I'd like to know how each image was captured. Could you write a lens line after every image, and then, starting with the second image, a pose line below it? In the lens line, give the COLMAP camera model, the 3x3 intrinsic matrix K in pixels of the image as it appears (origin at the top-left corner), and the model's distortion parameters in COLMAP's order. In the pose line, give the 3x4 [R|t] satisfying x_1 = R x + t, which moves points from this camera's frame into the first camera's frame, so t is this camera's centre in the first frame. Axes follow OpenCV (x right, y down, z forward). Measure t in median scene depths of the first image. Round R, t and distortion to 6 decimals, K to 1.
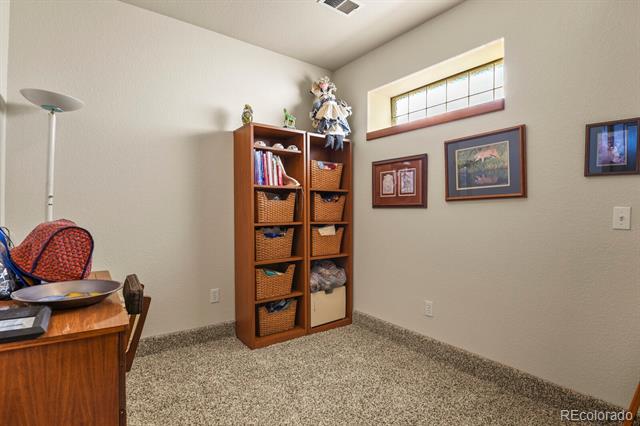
lens RADIAL K [[320.0, 0, 322.4], [0, 320.0, 213.5], [0, 0, 1]] dist [-0.024690, 0.001729]
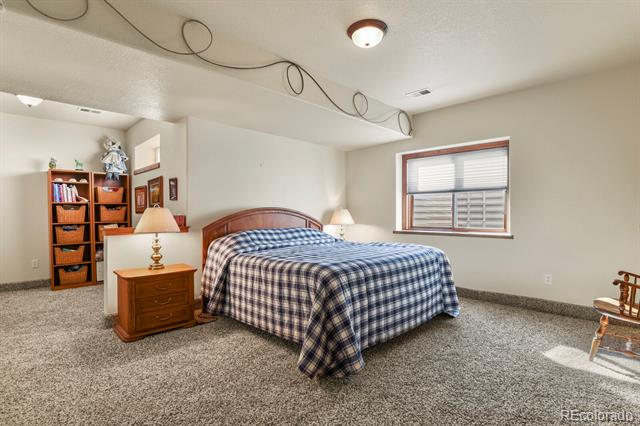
lens RADIAL K [[320.0, 0, 317.0], [0, 320.0, 213.4], [0, 0, 1]] dist [-0.024690, 0.001729]
pose [[0.994556, -0.010401, 0.103686, 1.019878], [0.010694, 0.999940, -0.002267, -0.003537], [-0.103656, 0.003363, 0.994608, -0.889623]]
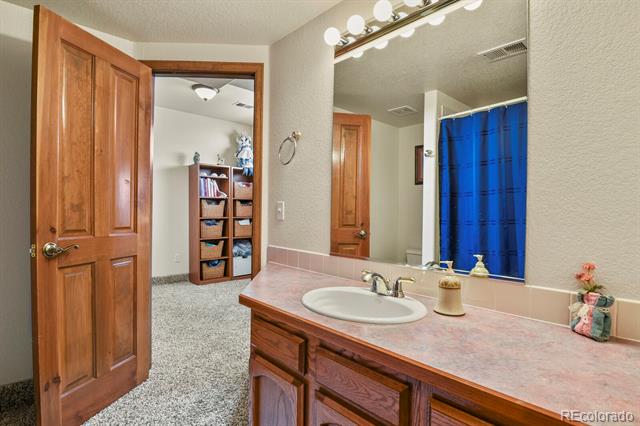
lens RADIAL K [[320.0, 0, 319.3], [0, 320.0, 213.7], [0, 0, 1]] dist [-0.024690, 0.001729]
pose [[0.994354, 0.007531, 0.105845, 0.254173], [-0.008287, 0.999943, 0.006710, -0.008275], [-0.105789, -0.007549, 0.994360, -0.826428]]
